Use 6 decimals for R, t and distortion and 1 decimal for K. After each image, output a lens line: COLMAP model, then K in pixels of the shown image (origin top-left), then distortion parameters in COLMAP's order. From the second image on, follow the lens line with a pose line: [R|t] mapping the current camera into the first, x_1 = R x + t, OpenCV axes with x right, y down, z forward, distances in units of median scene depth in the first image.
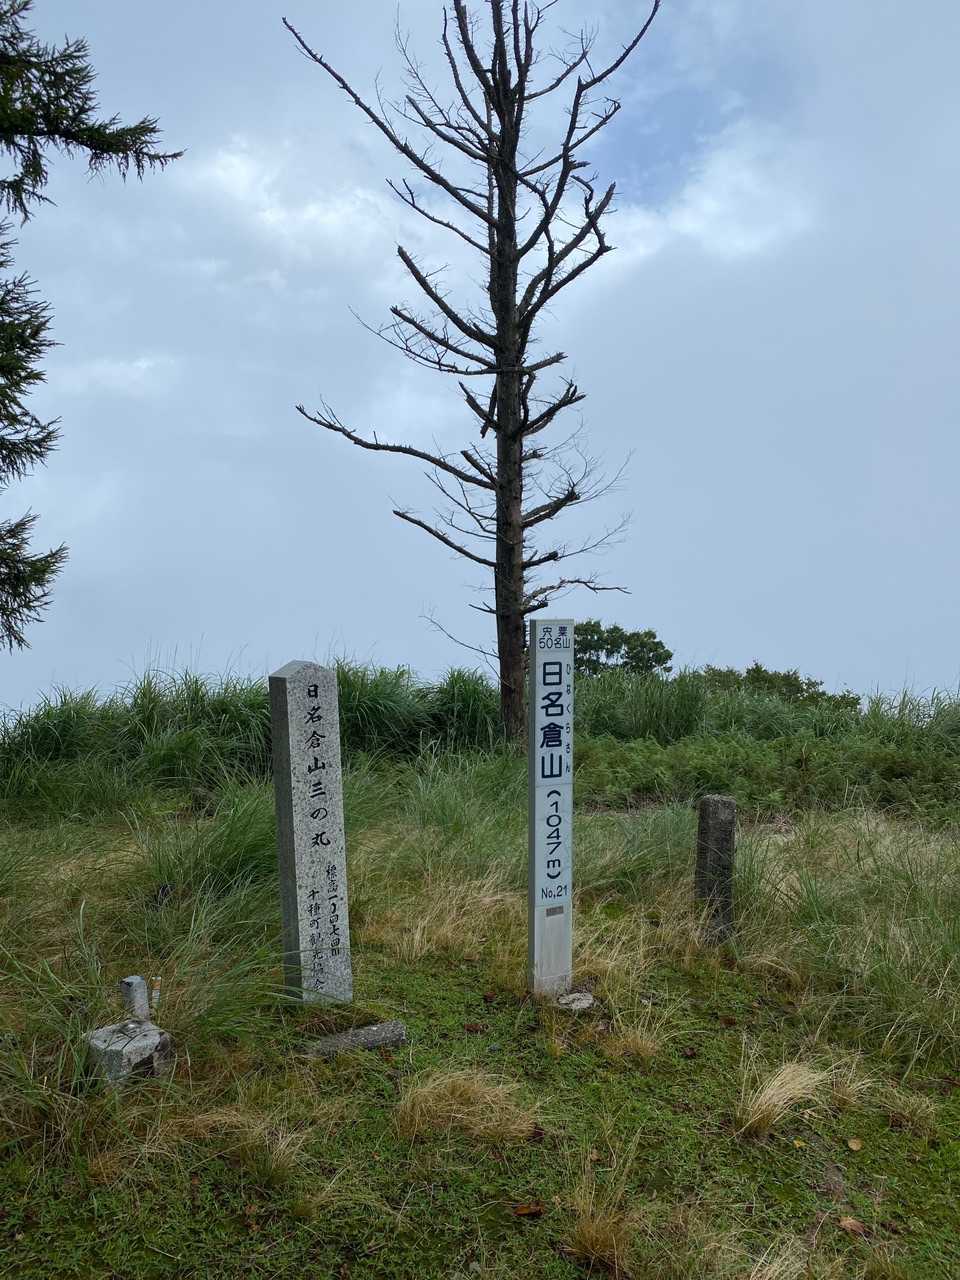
lens RADIAL K [[950.7, 0, 548.3], [0, 950.7, 573.1], [0, 0, 1]] dist [0.115939, -0.119069]
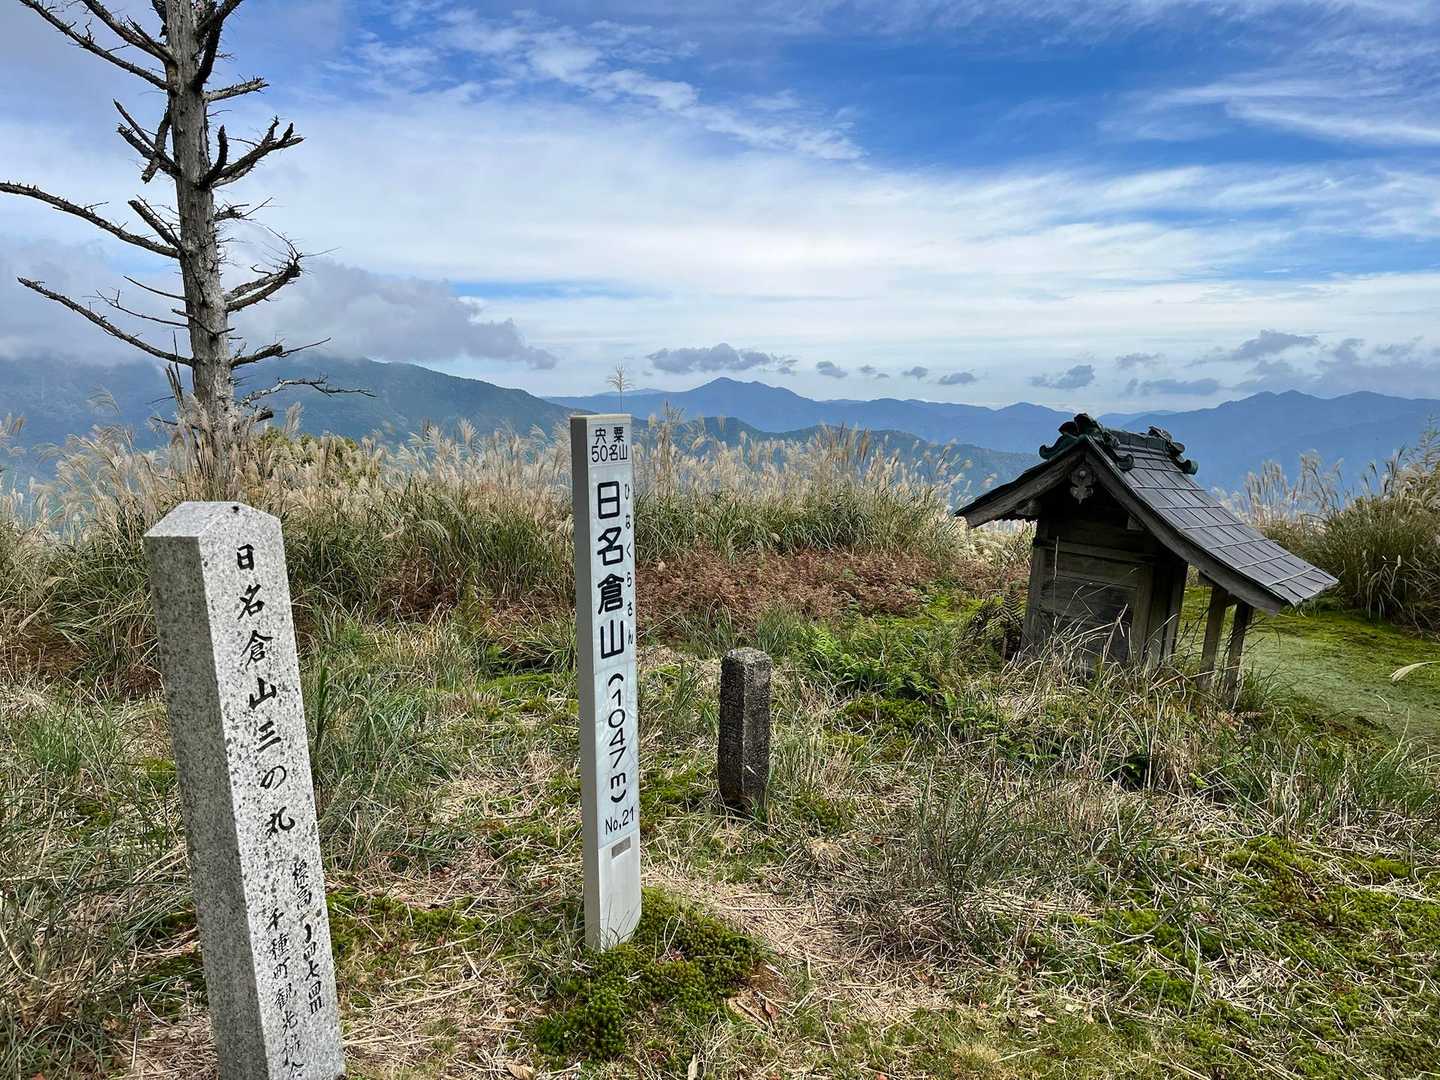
lens RADIAL K [[1069.6, 0, 755.1], [0, 1069.6, 499.8], [0, 0, 1]] dist [0.115939, -0.119069]
pose [[0.907599, -0.056814, 0.415976, -0.209314], [0.007723, 0.992893, 0.118757, 0.019780], [-0.419766, -0.104571, 0.901588, 0.301373]]
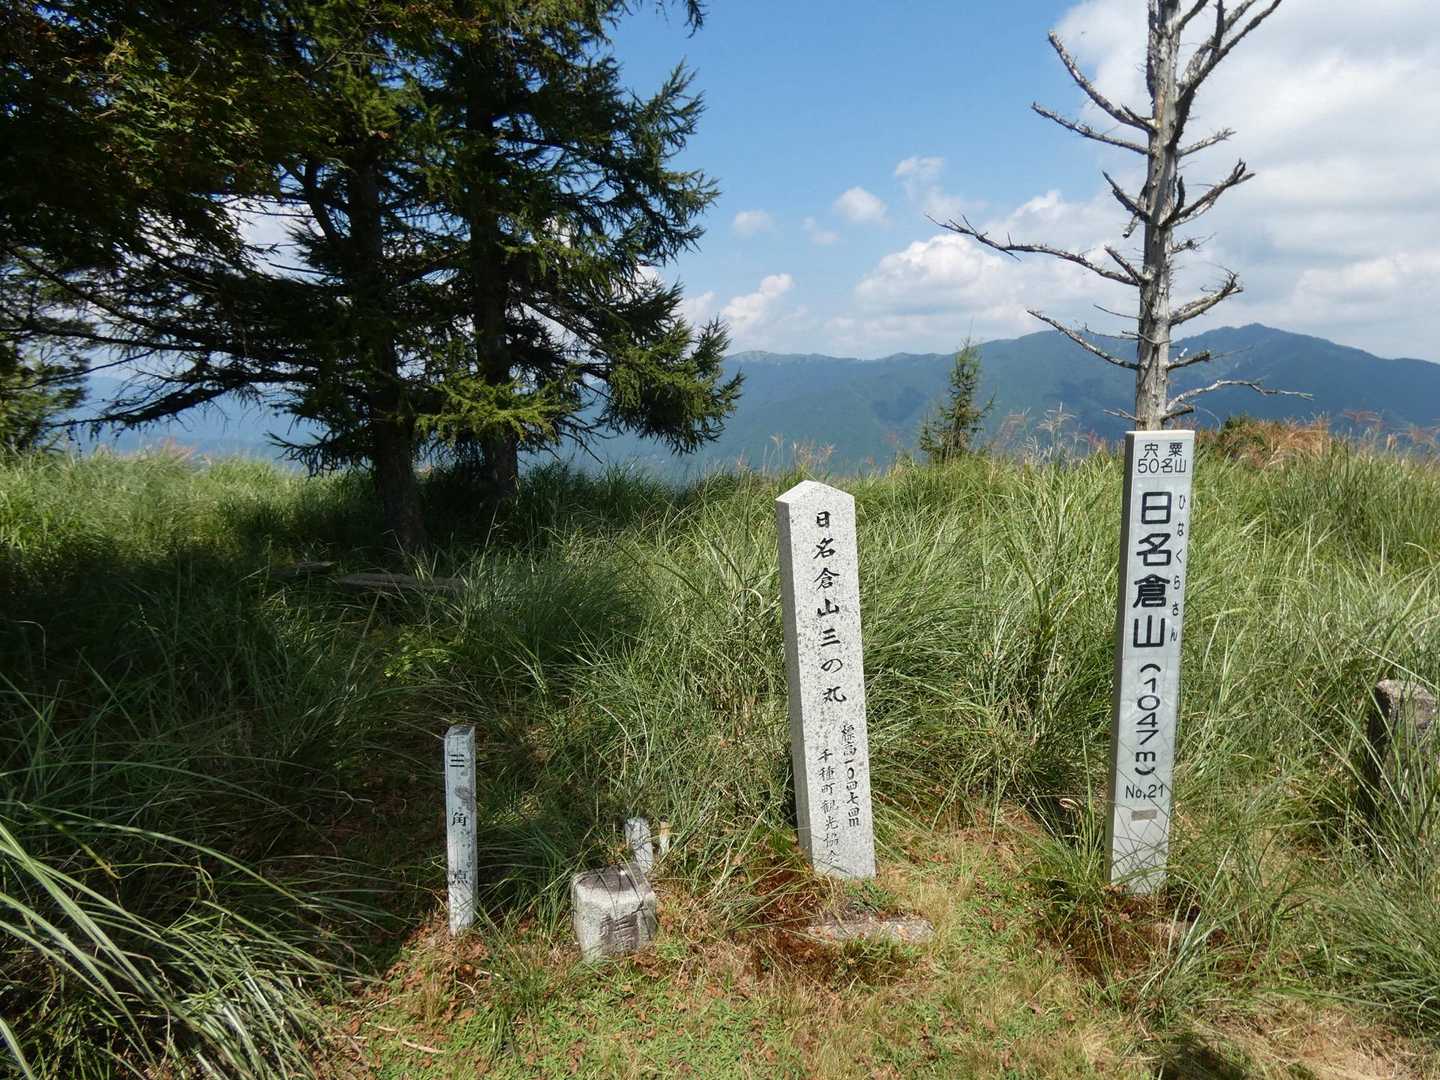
lens RADIAL K [[873.8, 0, 756.2], [0, 873.8, 514.5], [0, 0, 1]] dist [0.001888, -0.000532]
pose [[0.893938, 0.051064, -0.445272, 0.028185], [0.018074, 0.988573, 0.149656, 0.006543], [0.447825, -0.141831, 0.882800, 0.283638]]
